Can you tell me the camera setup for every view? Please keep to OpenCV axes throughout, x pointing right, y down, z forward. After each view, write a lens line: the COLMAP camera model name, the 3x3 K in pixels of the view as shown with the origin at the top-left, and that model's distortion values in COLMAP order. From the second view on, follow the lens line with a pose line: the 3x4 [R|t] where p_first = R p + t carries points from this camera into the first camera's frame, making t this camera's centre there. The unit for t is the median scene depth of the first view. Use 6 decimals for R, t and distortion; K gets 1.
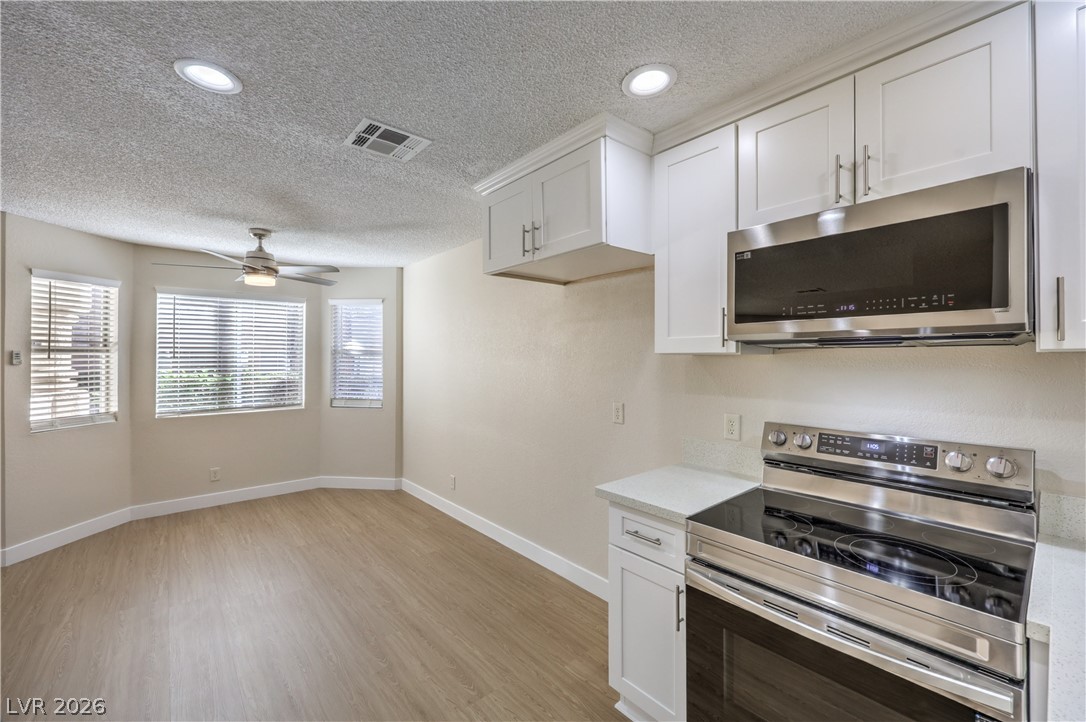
lens RADIAL K [[444.4, 0, 548.1], [0, 444.4, 356.4], [0, 0, 1]] dist [-0.000377, 0.000025]
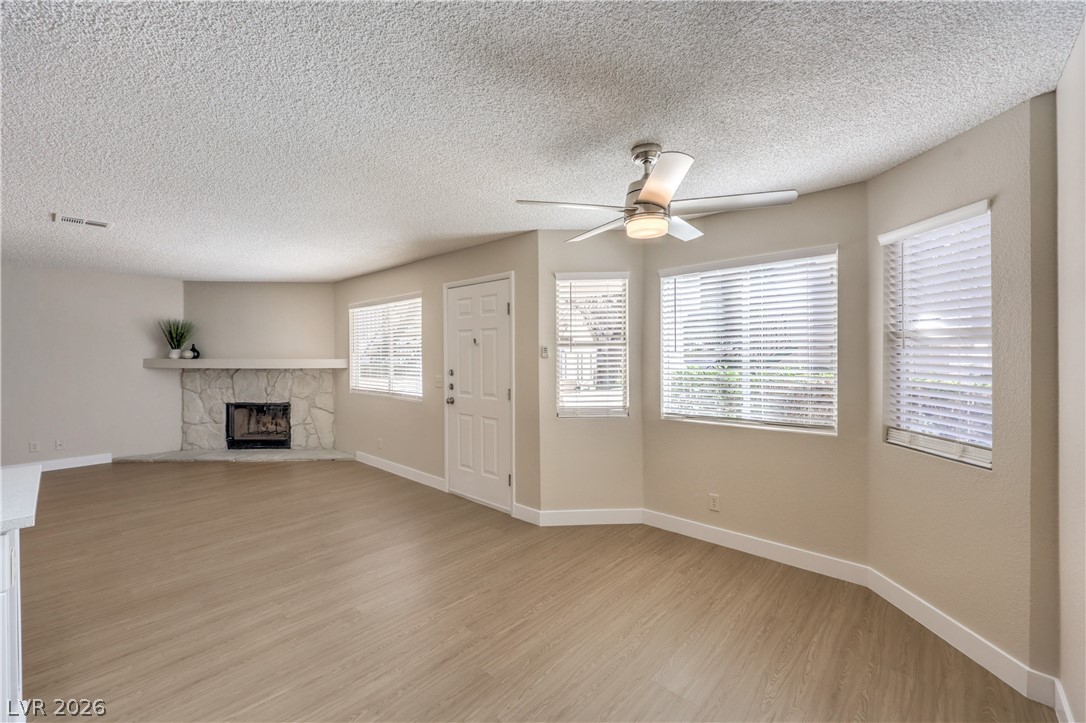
lens RADIAL K [[444.4, 0, 548.1], [0, 444.4, 356.9], [0, 0, 1]] dist [-0.000377, 0.000025]
pose [[0.115875, 0.000827, -0.993263, -0.025538], [0.008713, 0.999960, 0.001849, 0.011922], [0.993226, -0.008869, 0.115863, 0.679849]]
